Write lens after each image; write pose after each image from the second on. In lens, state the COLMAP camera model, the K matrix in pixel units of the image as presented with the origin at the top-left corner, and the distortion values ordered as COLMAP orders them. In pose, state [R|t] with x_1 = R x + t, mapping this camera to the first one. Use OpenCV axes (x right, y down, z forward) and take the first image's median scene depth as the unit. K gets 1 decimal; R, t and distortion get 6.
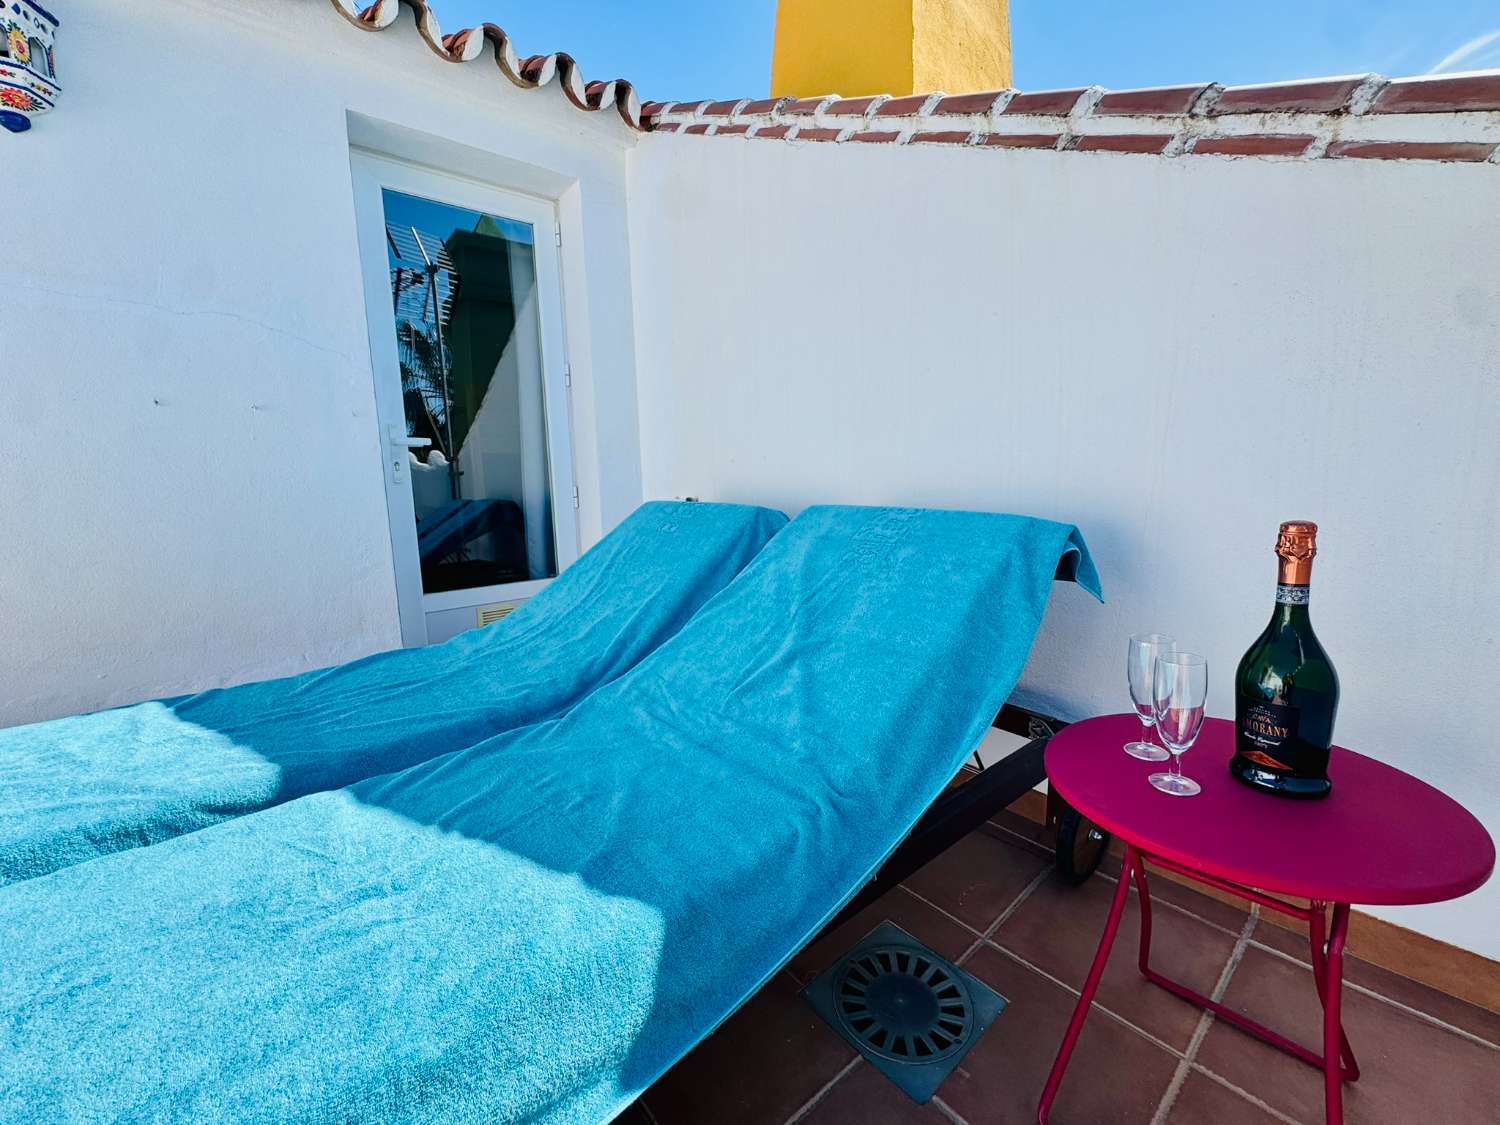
lens RADIAL K [[597.7, 0, 742.5], [0, 597.7, 554.4], [0, 0, 1]] dist [-0.004661, 0.000566]
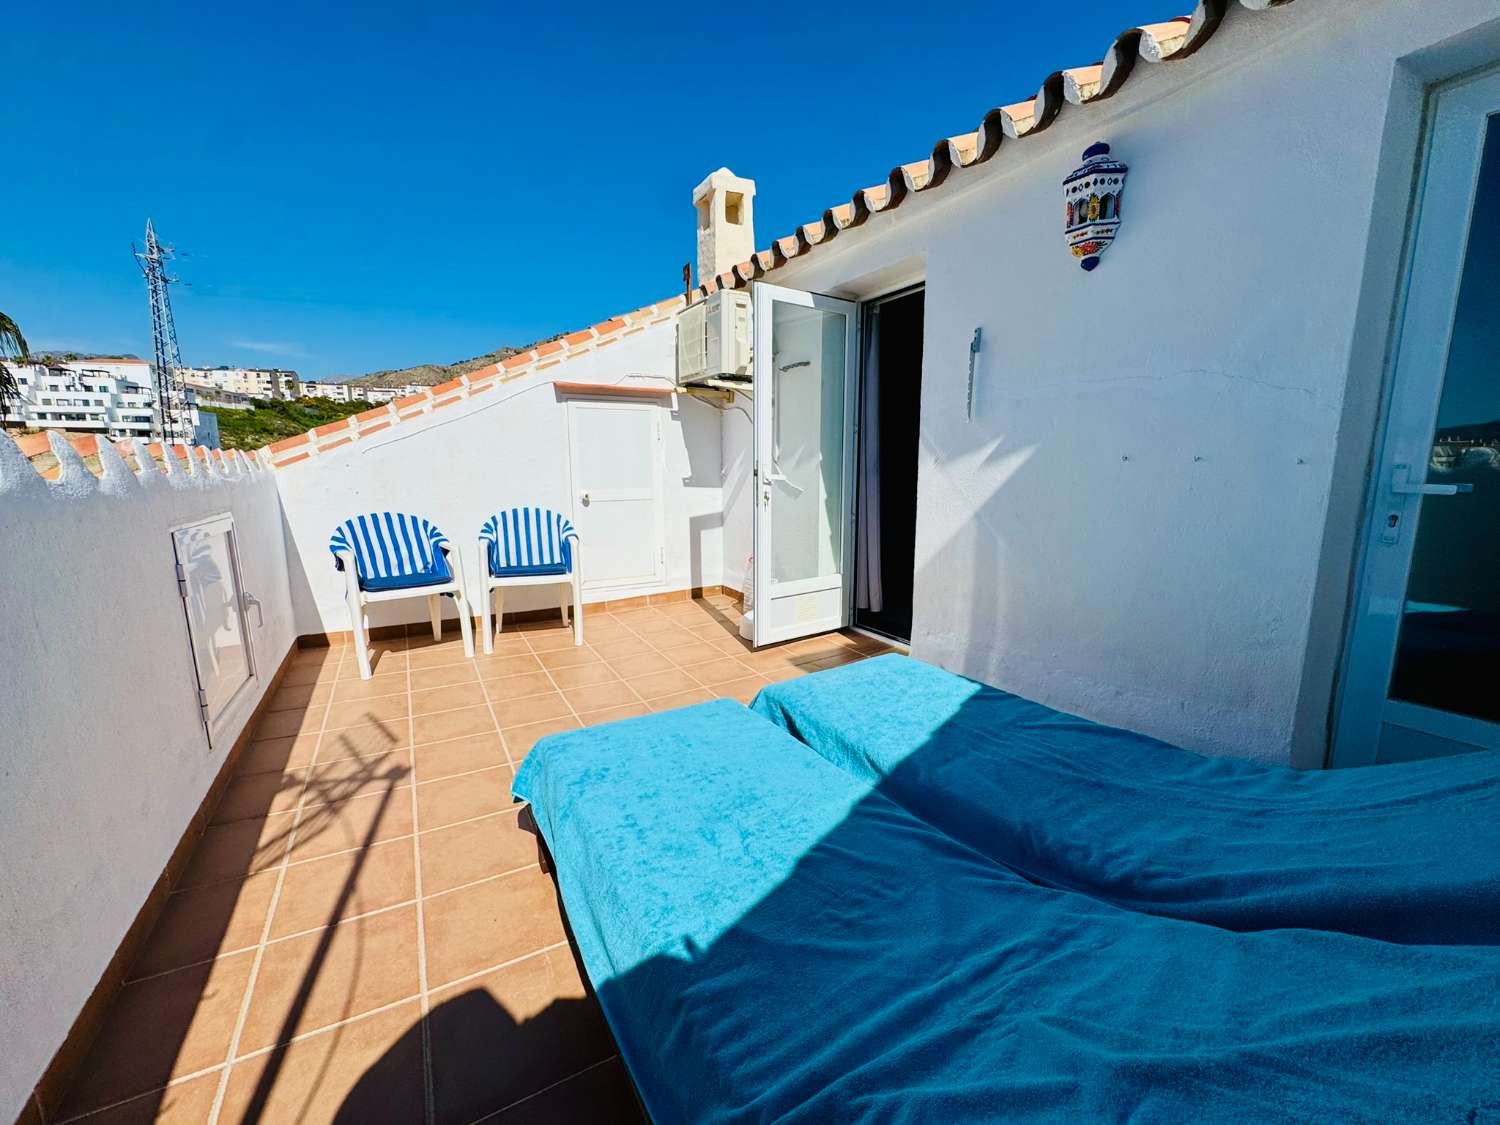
lens RADIAL K [[597.7, 0, 753.5], [0, 597.7, 558.0], [0, 0, 1]] dist [-0.004661, 0.000566]
pose [[-0.135395, 0.187784, -0.972834, 0.501941], [-0.118324, 0.971784, 0.204049, -0.315556], [0.983701, 0.142736, -0.109355, 0.608044]]
